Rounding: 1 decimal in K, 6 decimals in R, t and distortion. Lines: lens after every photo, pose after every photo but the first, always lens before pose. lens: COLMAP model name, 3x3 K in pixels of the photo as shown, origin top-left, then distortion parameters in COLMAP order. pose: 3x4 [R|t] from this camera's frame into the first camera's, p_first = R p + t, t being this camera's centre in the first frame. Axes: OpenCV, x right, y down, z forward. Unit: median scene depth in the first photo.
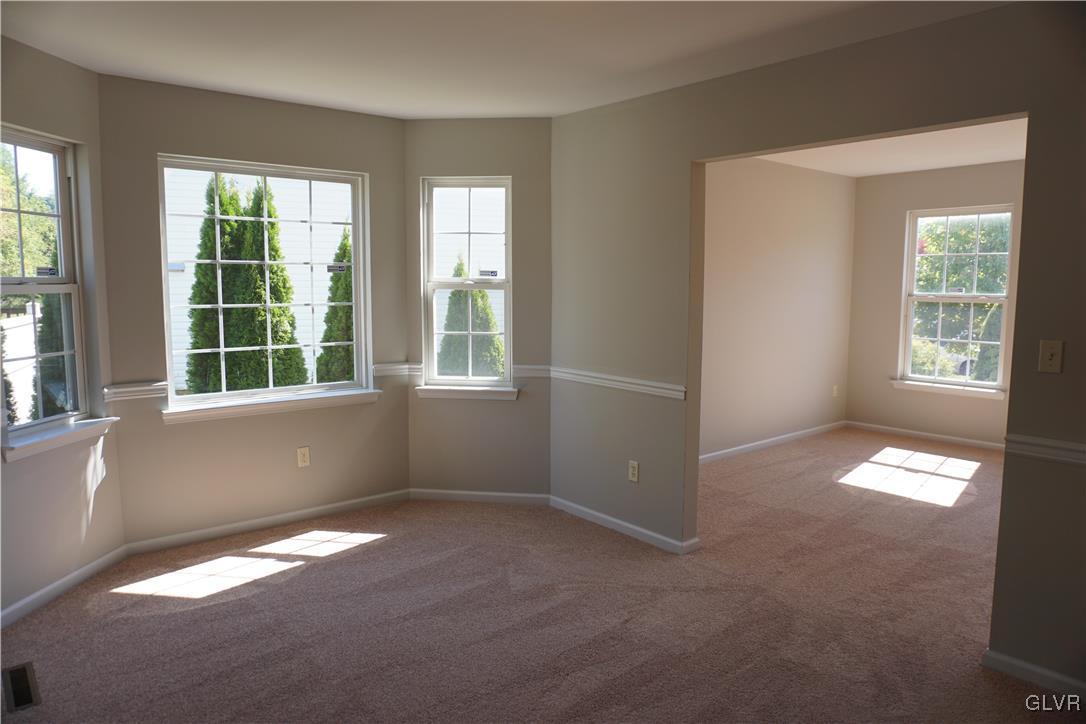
lens RADIAL K [[740.3, 0, 543.0], [0, 740.3, 362.0], [0, 0, 1]] dist [-0.007523, 0.000332]
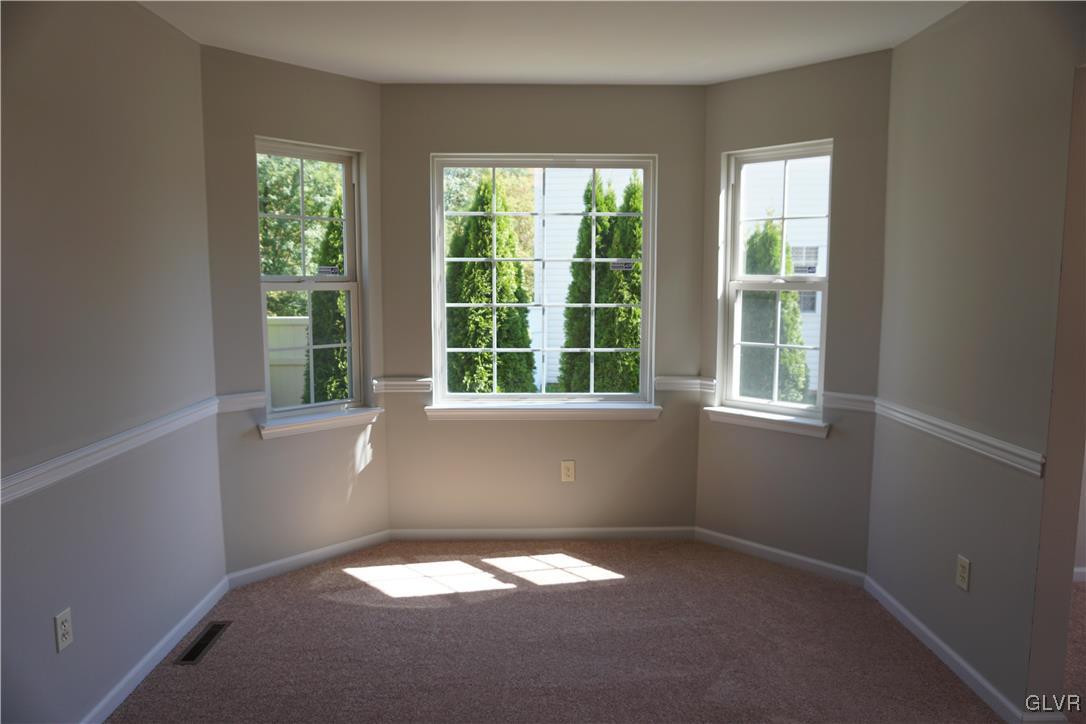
lens RADIAL K [[740.3, 0, 543.0], [0, 740.3, 362.0], [0, 0, 1]] dist [-0.007523, 0.000332]
pose [[0.785884, 0.065607, -0.614884, 0.196675], [-0.067458, 0.997517, 0.020216, -0.021812], [0.614684, 0.025591, 0.788358, 0.236100]]
